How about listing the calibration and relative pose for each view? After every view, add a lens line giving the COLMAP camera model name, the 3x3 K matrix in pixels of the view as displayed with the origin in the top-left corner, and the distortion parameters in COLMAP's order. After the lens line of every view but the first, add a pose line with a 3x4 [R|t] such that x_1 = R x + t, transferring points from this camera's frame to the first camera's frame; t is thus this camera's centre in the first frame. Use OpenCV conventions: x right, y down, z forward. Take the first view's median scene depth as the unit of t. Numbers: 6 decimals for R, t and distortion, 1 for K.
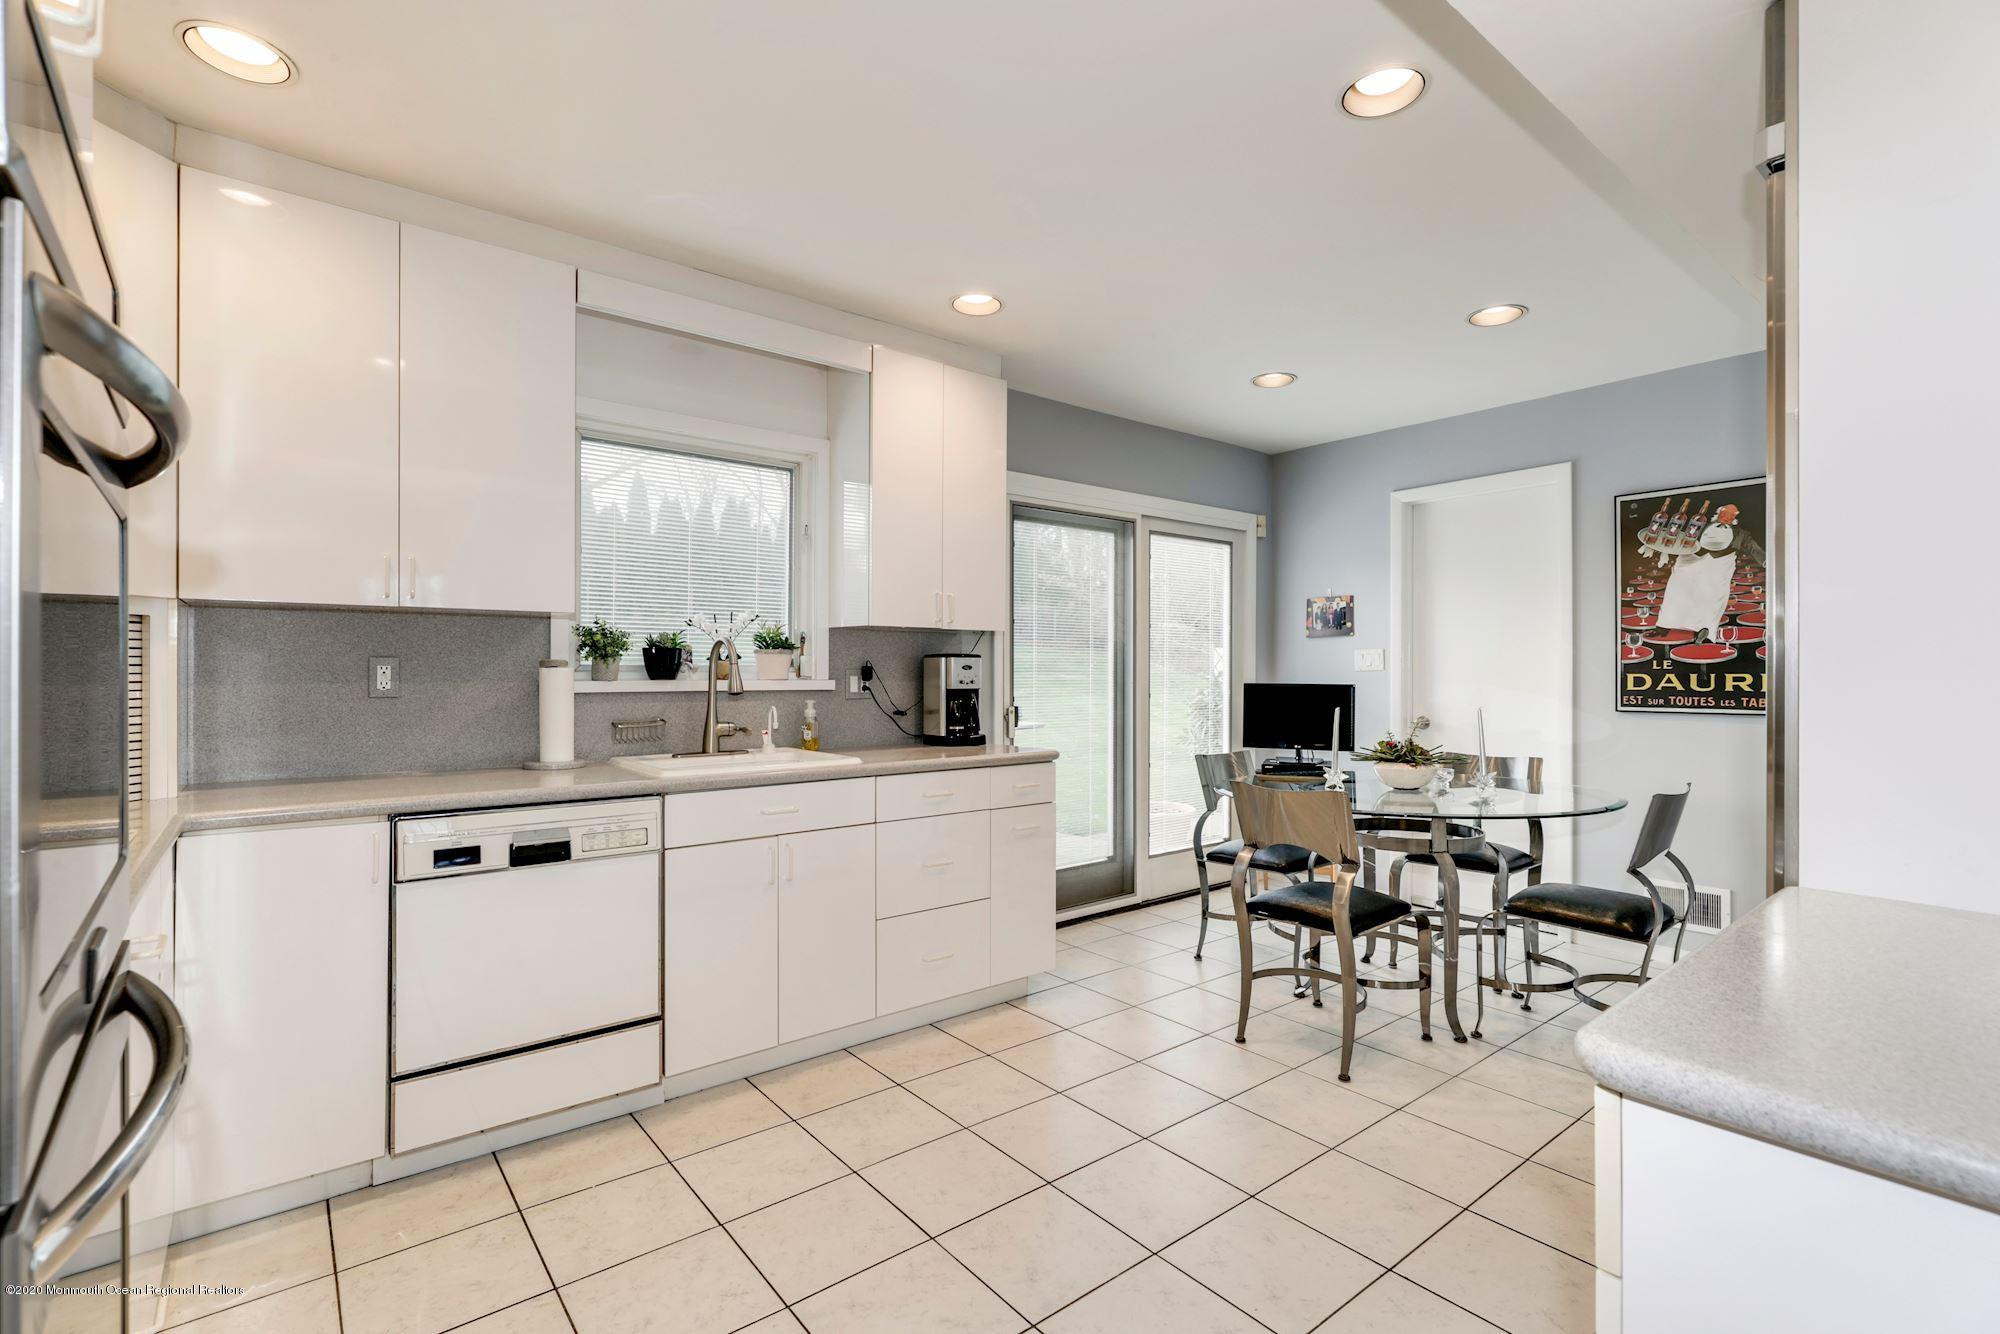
lens RADIAL K [[915.2, 0, 1016.6], [0, 915.2, 671.3], [0, 0, 1]] dist [0.001469, -0.002367]
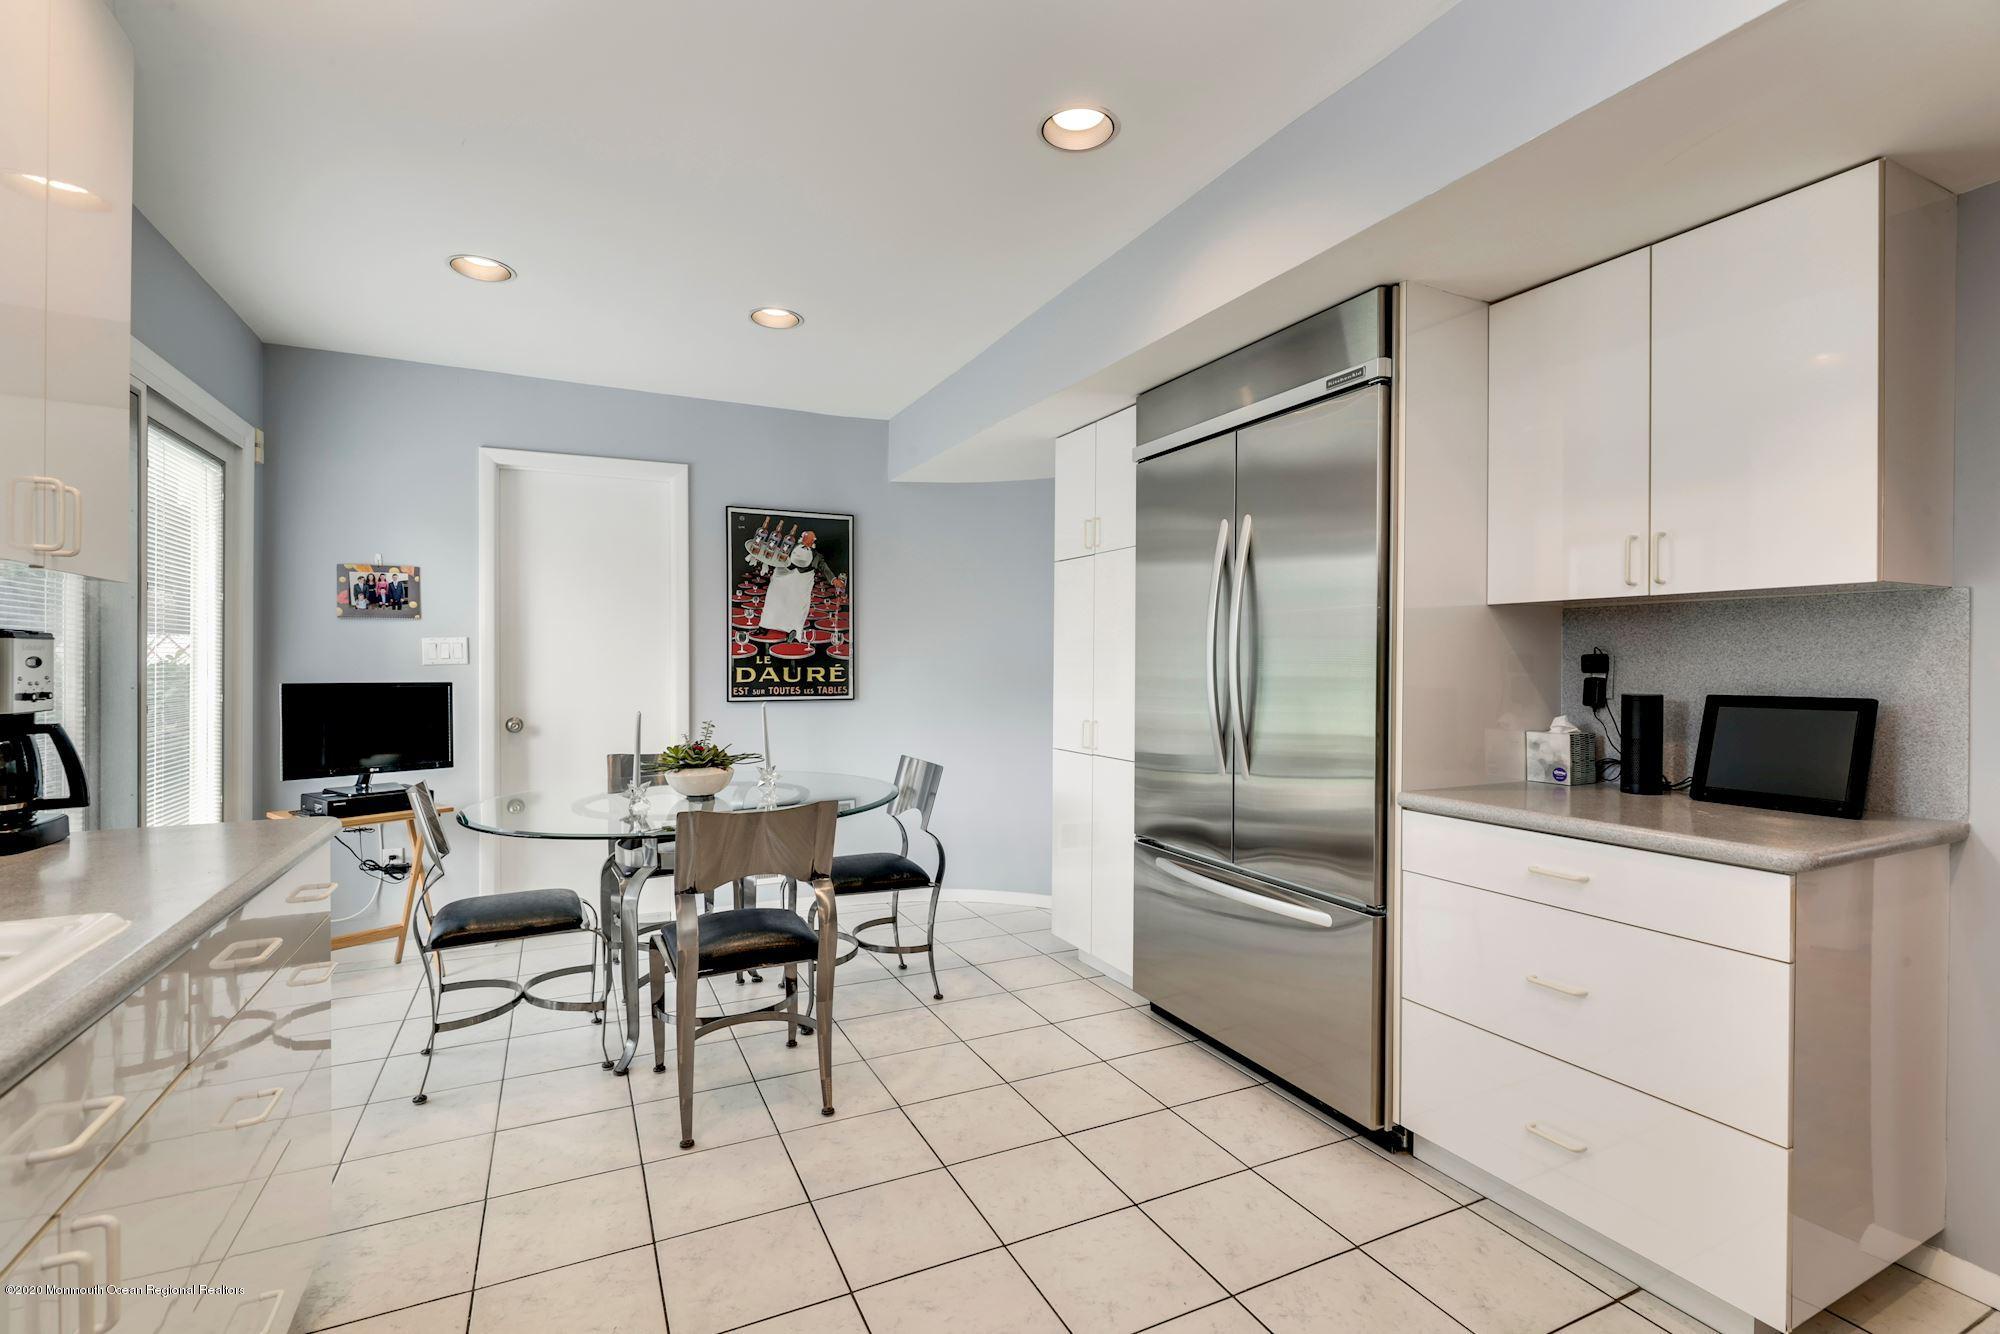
lens RADIAL K [[915.2, 0, 992.5], [0, 915.2, 668.4], [0, 0, 1]] dist [0.001469, -0.002367]
pose [[0.224093, -0.006549, 0.974546, -0.358790], [-0.003524, 0.999965, 0.007530, -0.006091], [-0.974561, -0.005122, 0.224062, 0.458011]]
